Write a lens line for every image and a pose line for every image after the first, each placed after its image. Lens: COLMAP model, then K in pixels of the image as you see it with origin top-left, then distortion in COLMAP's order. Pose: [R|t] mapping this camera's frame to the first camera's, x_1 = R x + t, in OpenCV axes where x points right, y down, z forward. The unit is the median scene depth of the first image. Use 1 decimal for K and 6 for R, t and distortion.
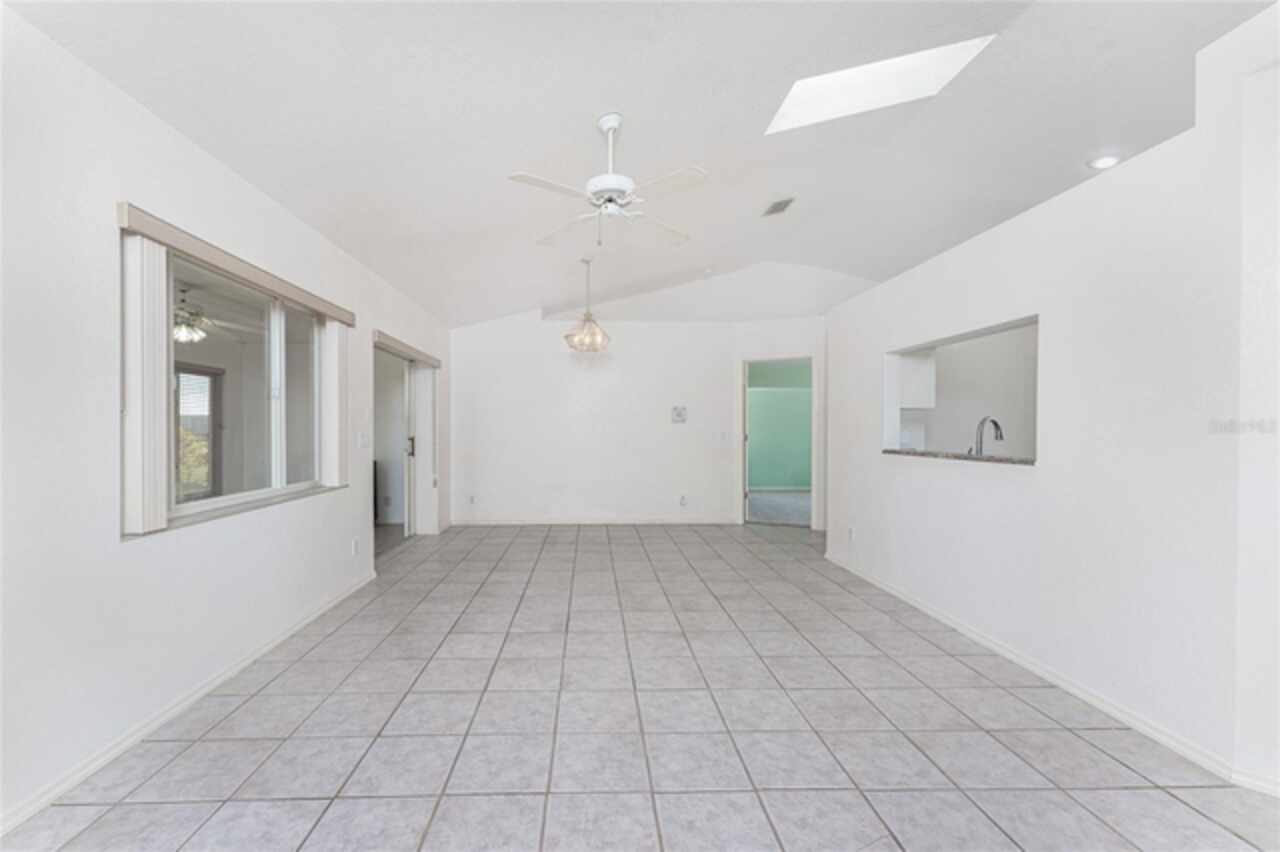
lens RADIAL K [[514.4, 0, 640.5], [0, 514.4, 432.7], [0, 0, 1]] dist [0.001732, -0.000607]
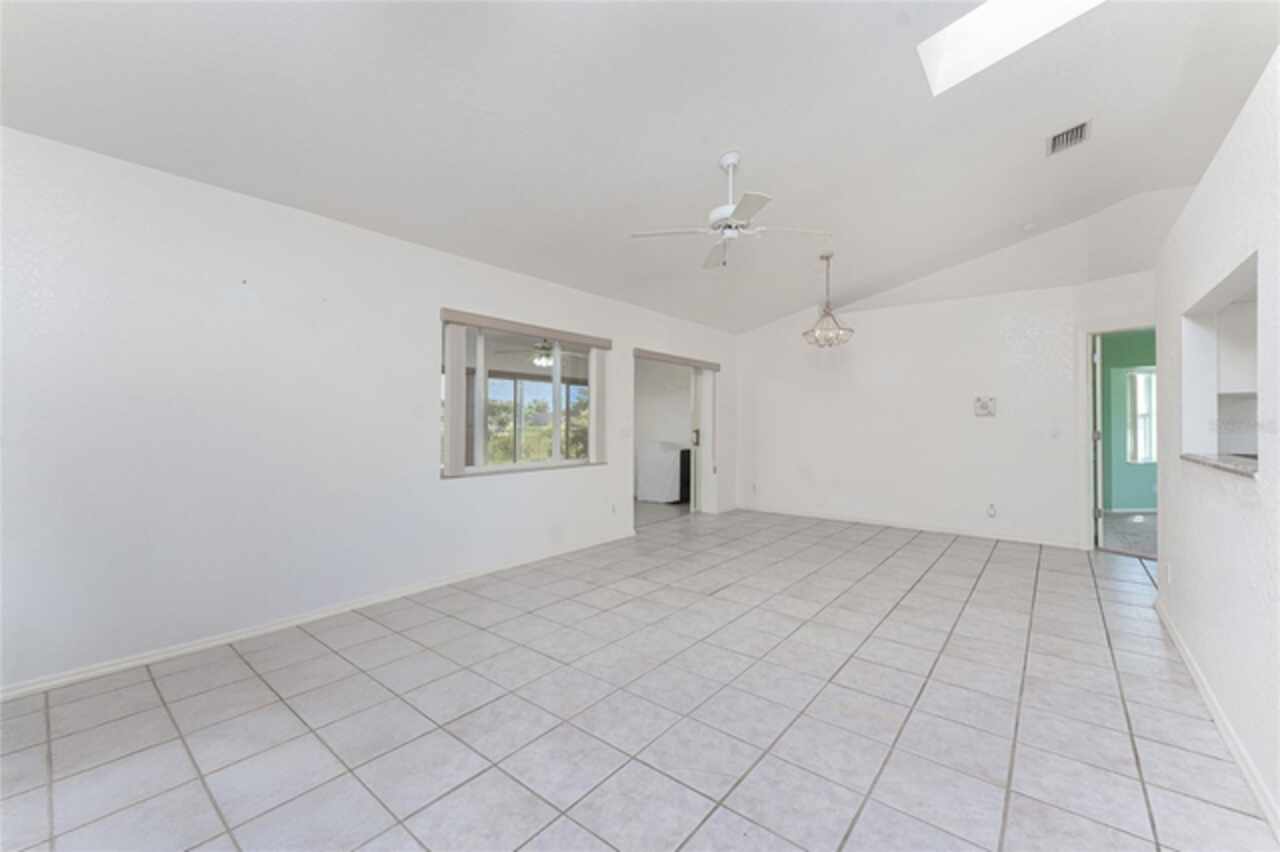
lens RADIAL K [[514.4, 0, 635.9], [0, 514.4, 422.7], [0, 0, 1]] dist [0.001732, -0.000607]
pose [[0.762436, 0.001107, -0.647062, 0.425154], [-0.006573, 0.999960, -0.006035, -0.000206], [0.647030, 0.008854, 0.762413, -0.011275]]
